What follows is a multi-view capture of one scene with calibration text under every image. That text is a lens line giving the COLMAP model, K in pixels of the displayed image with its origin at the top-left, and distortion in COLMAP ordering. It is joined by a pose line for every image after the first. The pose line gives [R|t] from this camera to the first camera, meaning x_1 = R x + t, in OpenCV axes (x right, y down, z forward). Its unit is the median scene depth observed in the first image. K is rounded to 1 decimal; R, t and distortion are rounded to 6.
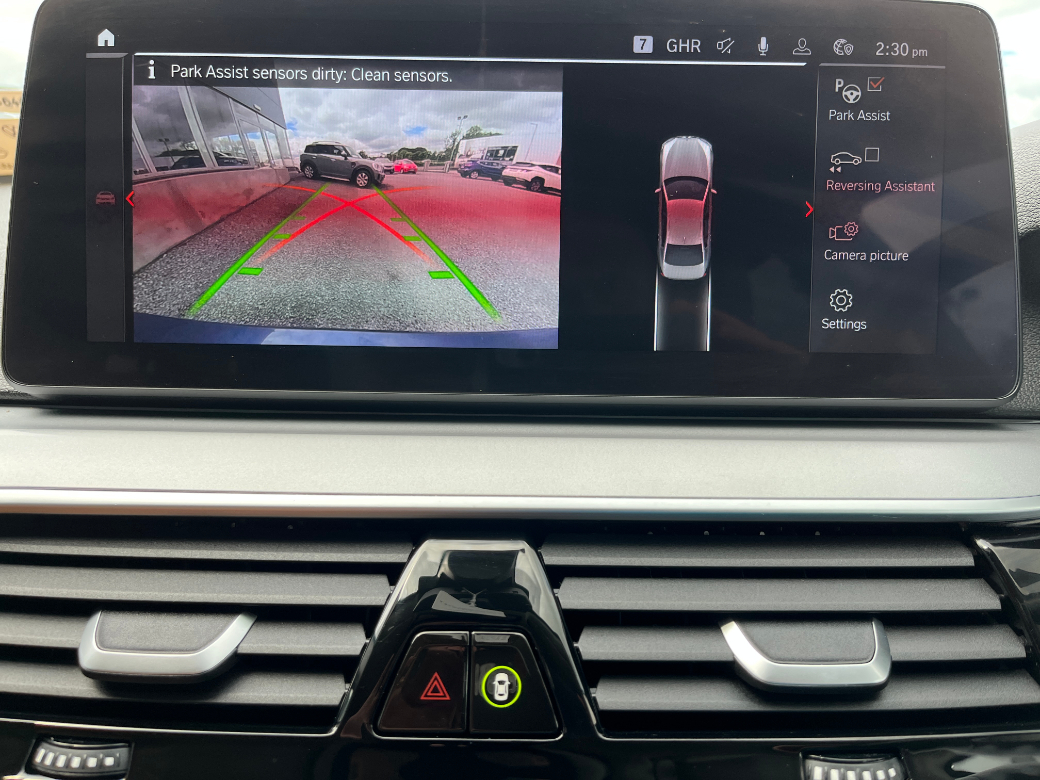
lens RADIAL K [[788.2, 0, 529.0], [0, 788.2, 387.6], [0, 0, 1]] dist [0.000435, -0.001028]
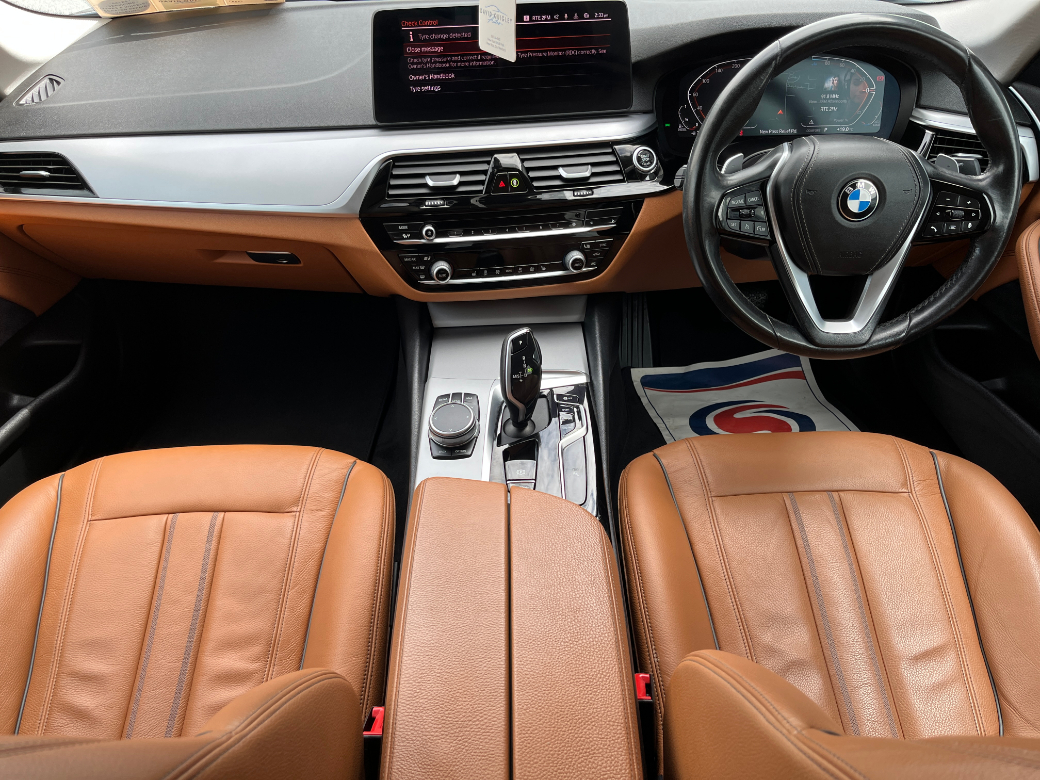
lens RADIAL K [[788.2, 0, 526.8], [0, 788.2, 388.7], [0, 0, 1]] dist [0.000435, -0.001028]
pose [[0.988823, -0.108592, 0.102160, -0.582590], [0.048217, 0.881302, 0.470088, -0.785328], [-0.141082, -0.459908, 0.876687, -3.823777]]
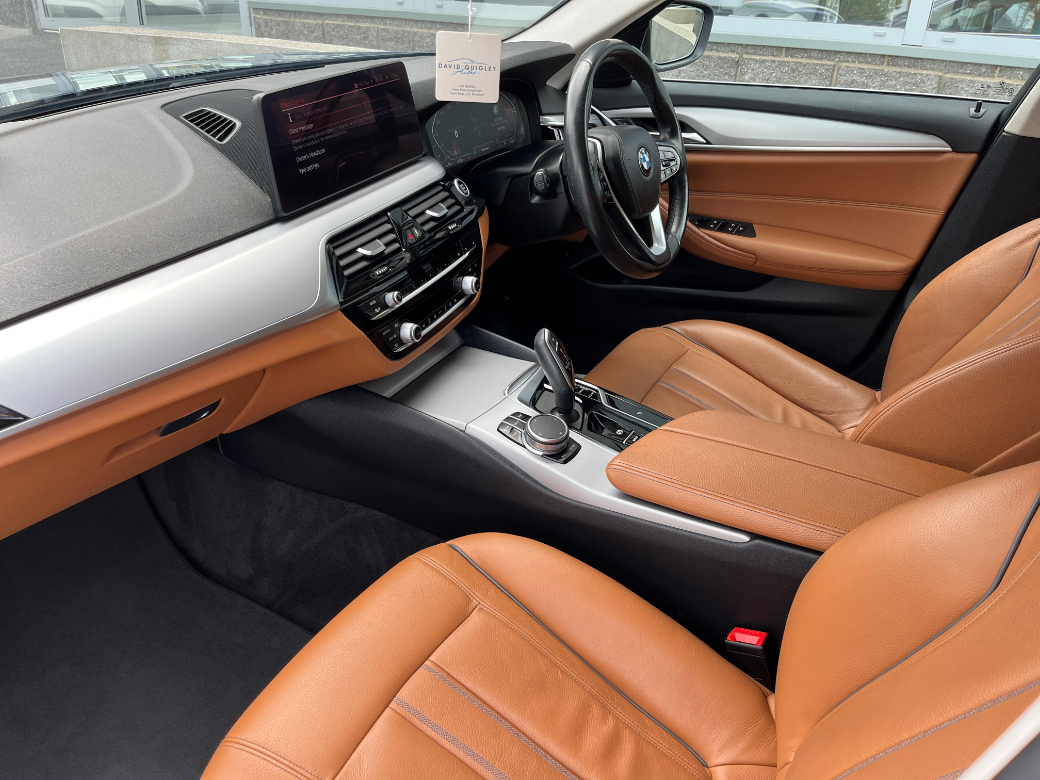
lens RADIAL K [[788.2, 0, 519.3], [0, 788.2, 384.8], [0, 0, 1]] dist [0.000435, -0.001028]
pose [[0.426378, -0.465946, 0.775304, -4.076673], [0.137418, 0.880539, 0.453617, -0.967173], [-0.894046, -0.086872, 0.439471, -1.916688]]
